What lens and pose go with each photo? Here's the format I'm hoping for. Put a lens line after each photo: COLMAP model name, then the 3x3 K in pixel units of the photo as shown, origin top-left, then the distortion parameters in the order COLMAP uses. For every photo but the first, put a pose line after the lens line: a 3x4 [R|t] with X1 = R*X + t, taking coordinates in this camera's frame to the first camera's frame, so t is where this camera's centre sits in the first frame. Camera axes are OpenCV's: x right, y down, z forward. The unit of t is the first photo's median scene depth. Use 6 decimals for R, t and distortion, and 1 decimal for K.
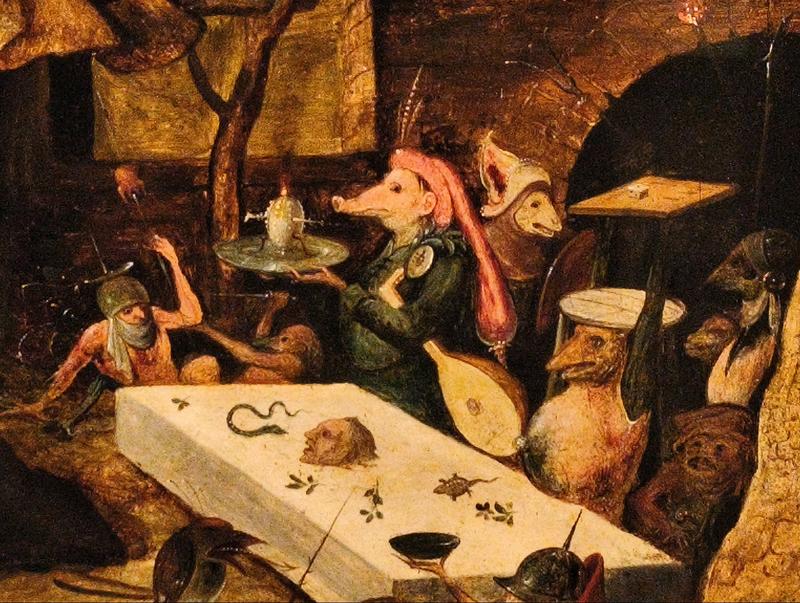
lens RADIAL K [[2152.4, 0, 400.0], [0, 2152.4, 301.1], [0, 0, 1]] dist [0.049578, 0.000000]
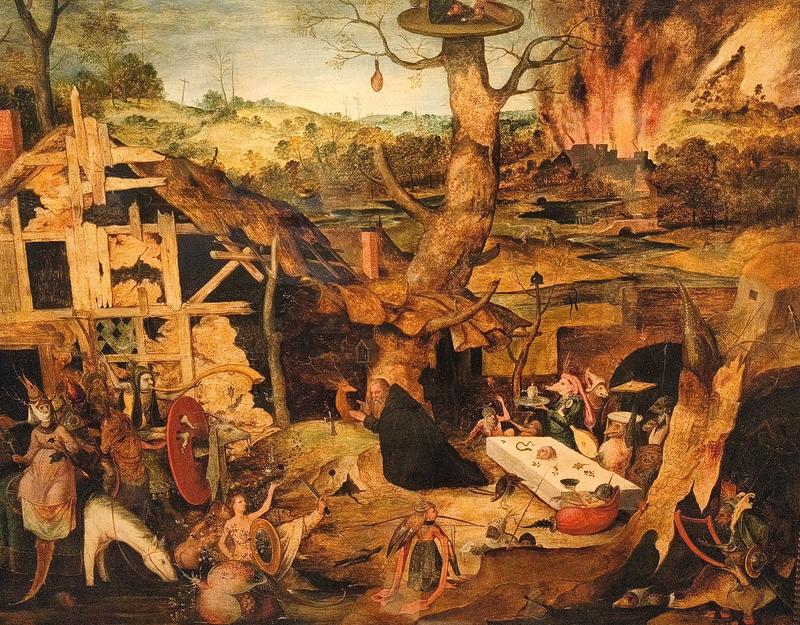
lens RADIAL K [[626.5, 0, 400.0], [0, 626.5, 313.1], [0, 0, 1]] dist [0.003702, 0.000779]
pose [[0.962317, -0.005810, -0.271867, 0.023275], [-0.040794, 0.985373, -0.165455, 0.017873], [0.268852, 0.170311, 0.948005, -0.115789]]
